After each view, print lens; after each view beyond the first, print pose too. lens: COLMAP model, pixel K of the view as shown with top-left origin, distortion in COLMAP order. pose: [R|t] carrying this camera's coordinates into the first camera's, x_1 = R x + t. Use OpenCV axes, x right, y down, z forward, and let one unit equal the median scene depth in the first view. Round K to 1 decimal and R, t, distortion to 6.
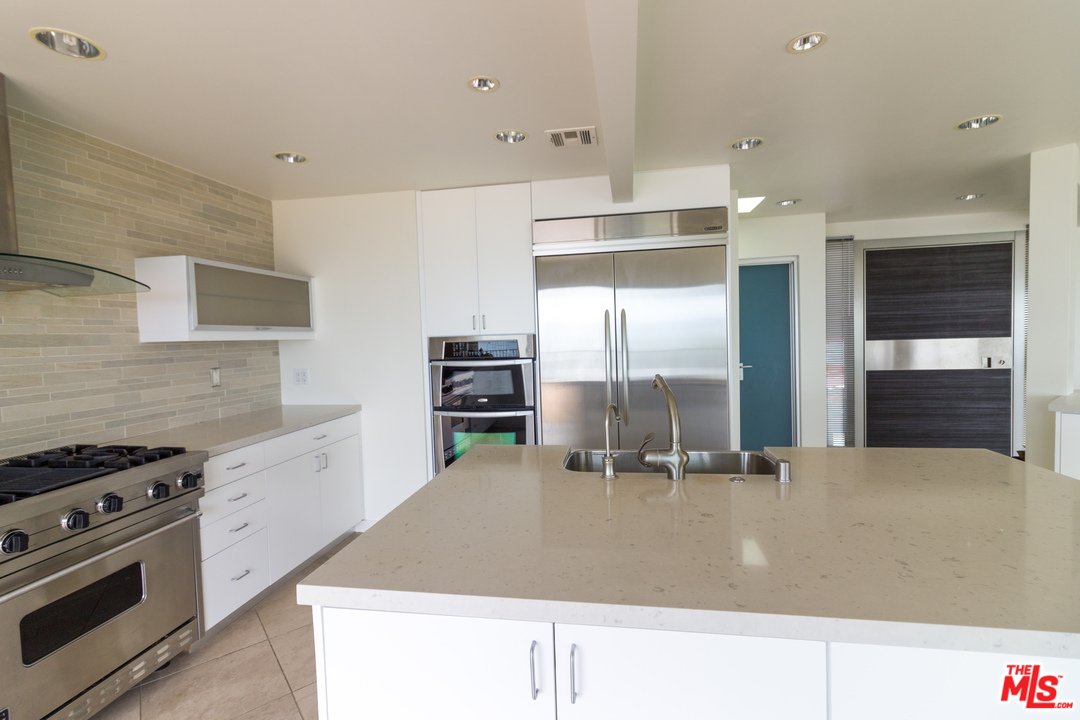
lens RADIAL K [[511.6, 0, 535.7], [0, 511.6, 351.5], [0, 0, 1]] dist [0.006284, -0.000544]
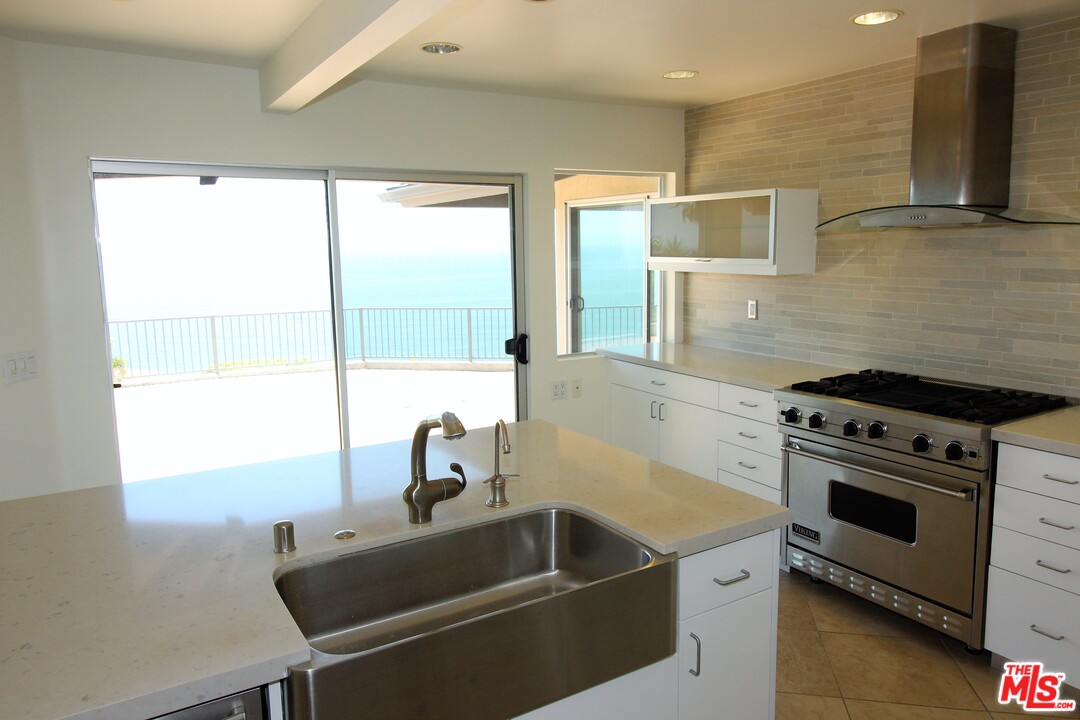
lens RADIAL K [[727.7, 0, 579.0], [0, 727.7, 357.1], [0, 0, 1]] dist [-0.001886, 0.003469]
pose [[-0.738274, 0.143413, -0.659078, 0.406782], [0.014287, 0.980240, 0.197293, -0.110641], [0.674349, 0.136240, -0.725735, 1.044181]]
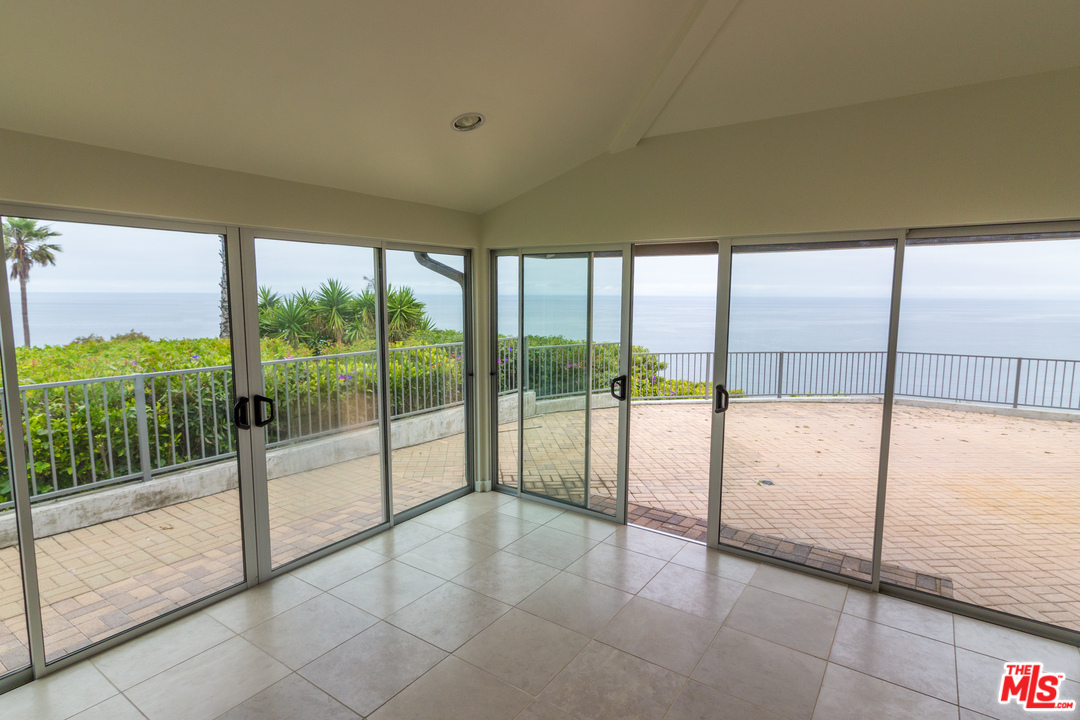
lens RADIAL K [[552.6, 0, 553.6], [0, 552.6, 354.6], [0, 0, 1]] dist [0.002921, 0.001408]
pose [[-0.955027, 0.055954, -0.291190, 1.705021], [0.013129, 0.989051, 0.146990, -0.130123], [0.296227, 0.136556, -0.945305, 0.007077]]
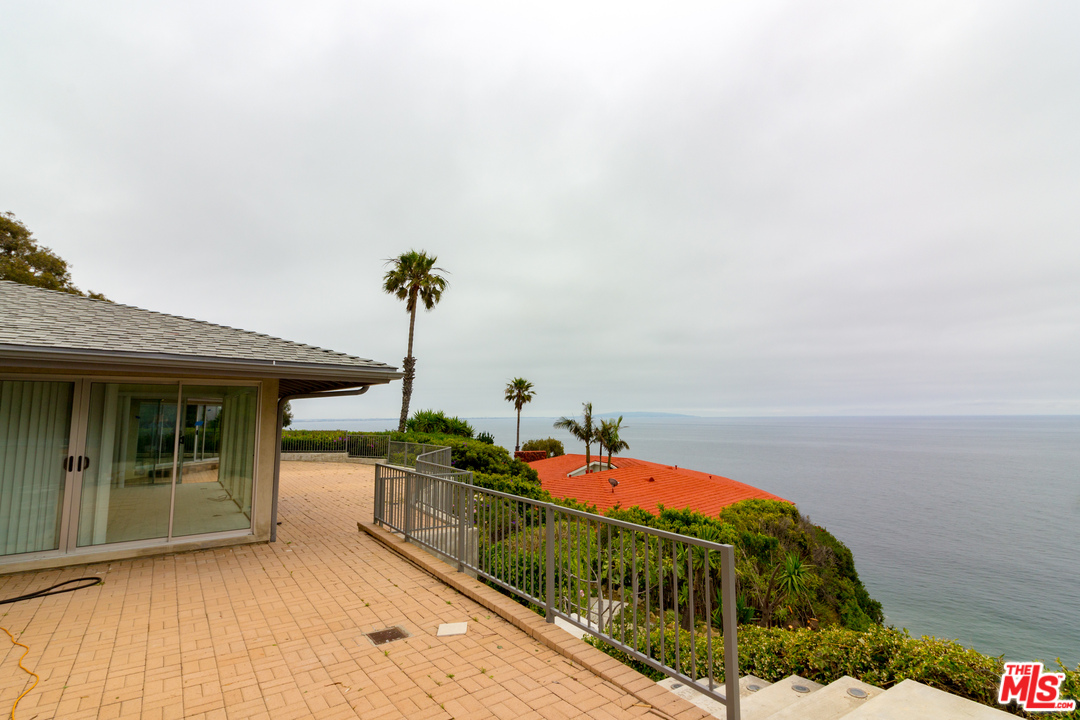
lens RADIAL K [[532.2, 0, 544.3], [0, 532.2, 355.4], [0, 0, 1]] dist [0.008597, 0.001876]
pose [[-0.705263, 0.114076, 0.699708, -5.848407], [0.047307, 0.992342, -0.114102, 0.137741], [-0.707366, -0.047370, -0.705258, 0.421711]]
